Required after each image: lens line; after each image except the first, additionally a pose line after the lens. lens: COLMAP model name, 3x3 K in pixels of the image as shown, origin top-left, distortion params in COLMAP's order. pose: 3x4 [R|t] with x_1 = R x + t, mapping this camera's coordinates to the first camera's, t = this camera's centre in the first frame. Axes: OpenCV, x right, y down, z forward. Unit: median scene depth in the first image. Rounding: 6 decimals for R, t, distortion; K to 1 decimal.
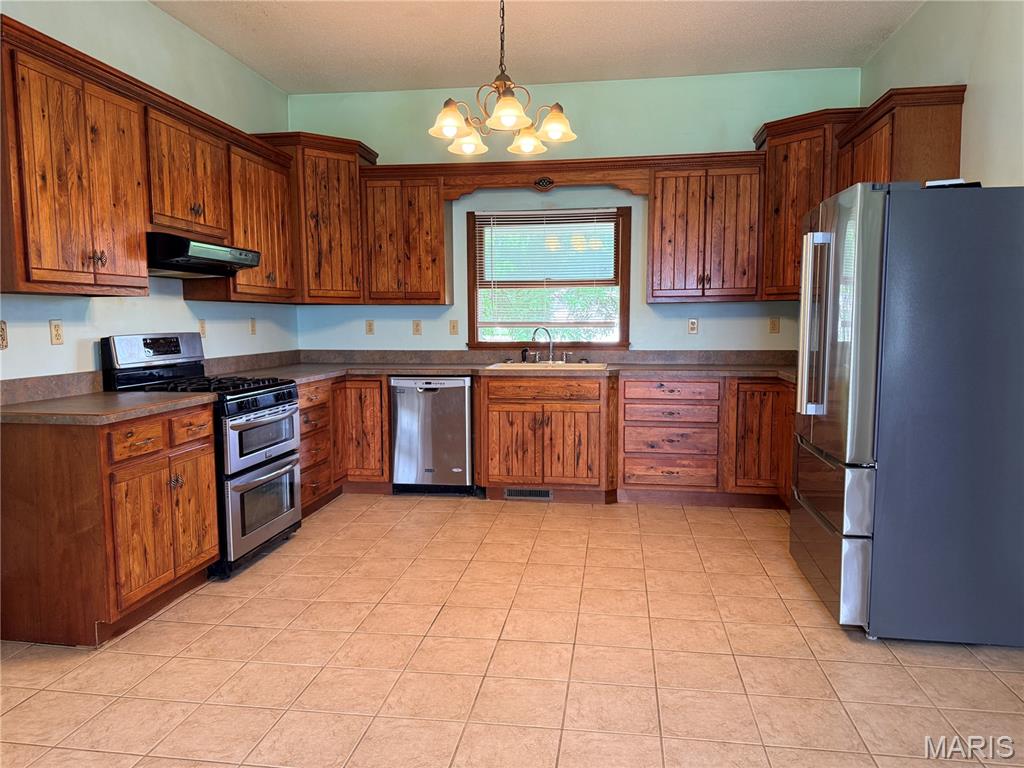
lens RADIAL K [[729.3, 0, 518.2], [0, 729.3, 387.3], [0, 0, 1]] dist [0.005359, -0.010667]
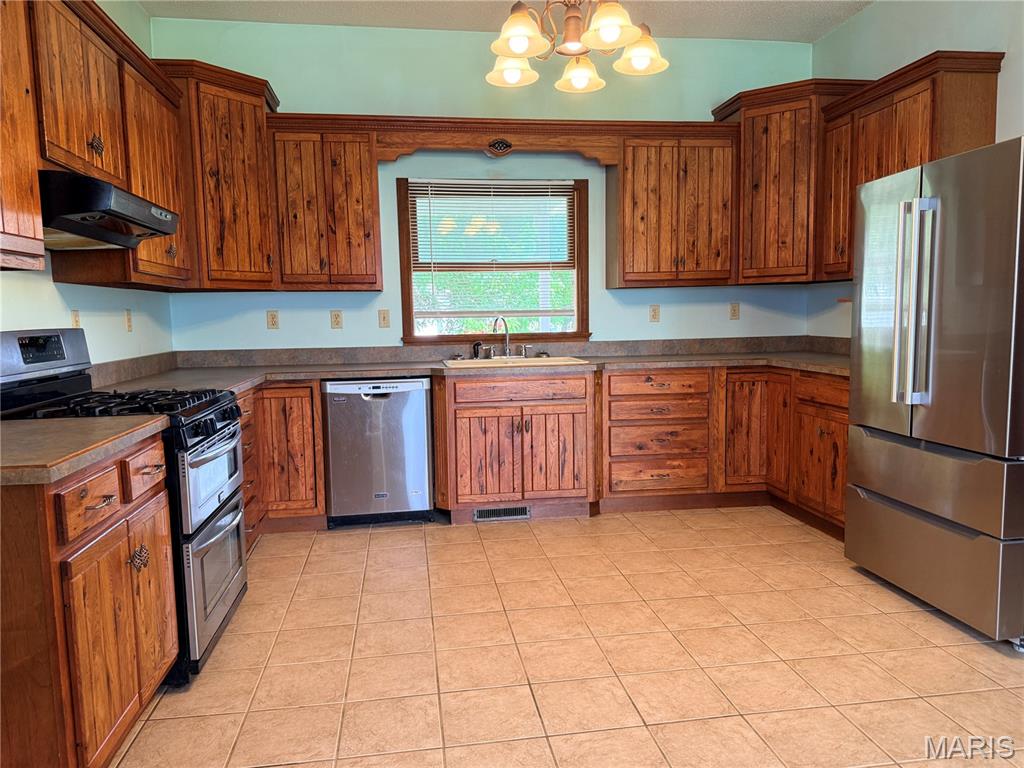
lens RADIAL K [[729.3, 0, 509.2], [0, 729.3, 384.7], [0, 0, 1]] dist [0.005359, -0.010667]
pose [[0.957696, -0.041087, 0.284833, -0.219151], [0.040923, 0.999141, 0.006529, -0.008349], [-0.284856, 0.005403, 0.958555, 0.194915]]
